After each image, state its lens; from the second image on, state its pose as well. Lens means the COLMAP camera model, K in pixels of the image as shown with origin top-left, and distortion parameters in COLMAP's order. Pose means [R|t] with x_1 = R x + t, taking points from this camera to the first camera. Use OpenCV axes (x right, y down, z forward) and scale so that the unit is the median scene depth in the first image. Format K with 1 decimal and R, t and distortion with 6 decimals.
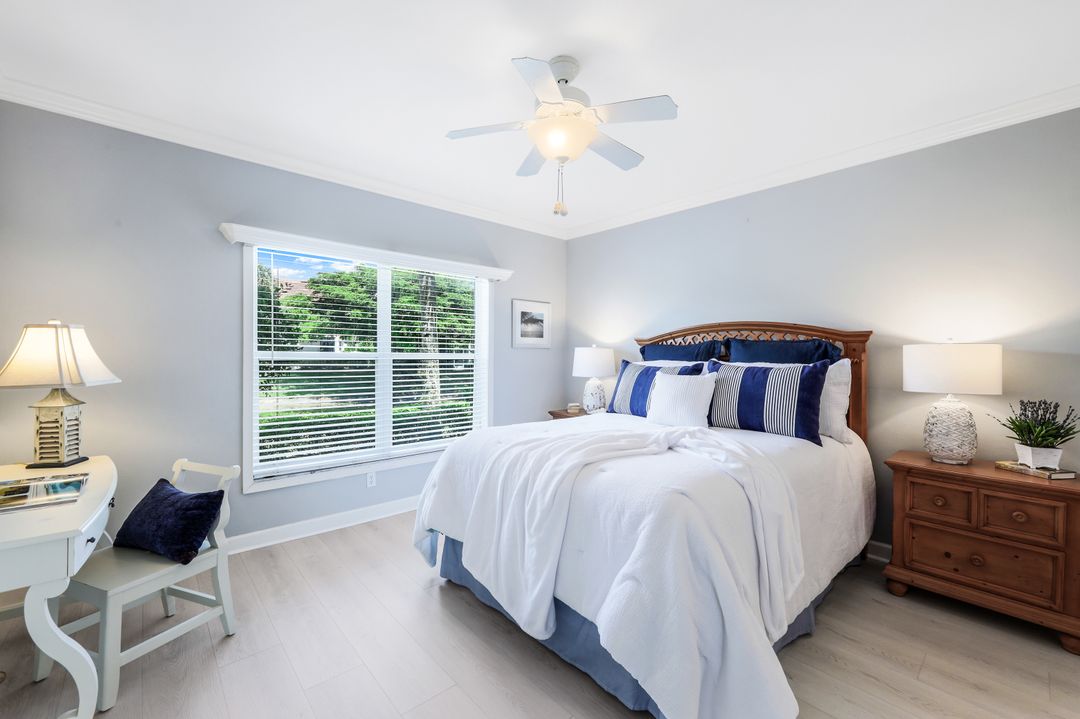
lens RADIAL K [[460.2, 0, 540.7], [0, 460.2, 360.1], [0, 0, 1]] dist [0.001753, 0.000076]
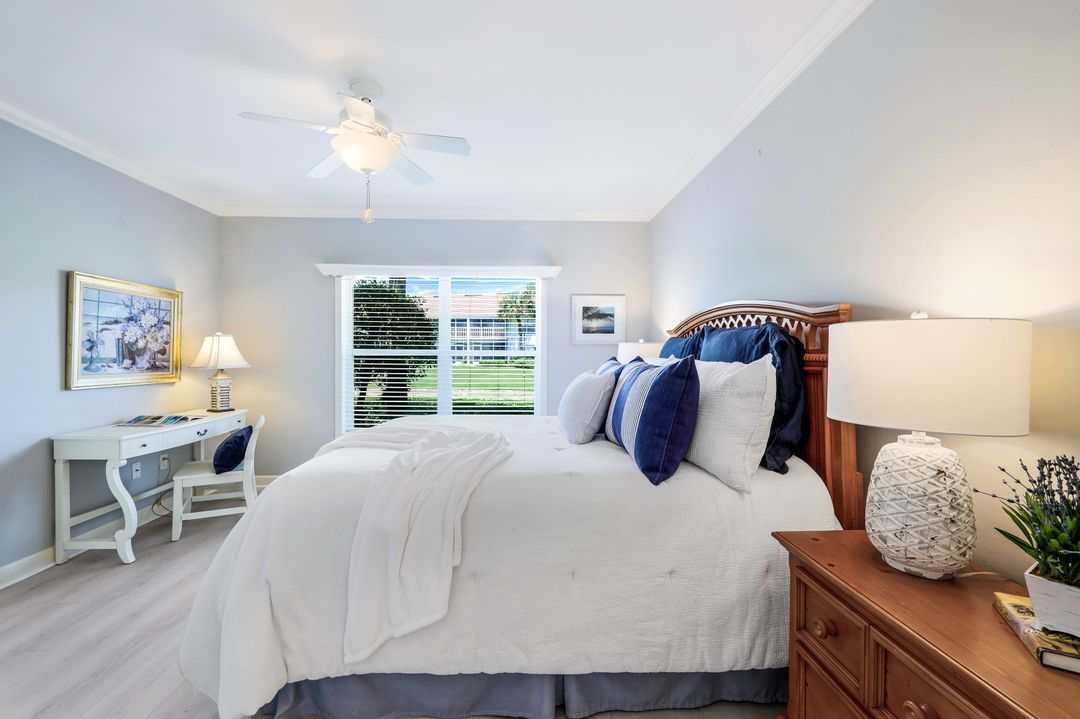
lens RADIAL K [[460.2, 0, 539.0], [0, 460.2, 354.1], [0, 0, 1]] dist [0.001753, 0.000076]
pose [[0.752503, -0.000321, -0.658588, 0.533607], [-0.007829, 0.999925, -0.009433, 0.003266], [0.658542, 0.012254, 0.752444, 0.217922]]
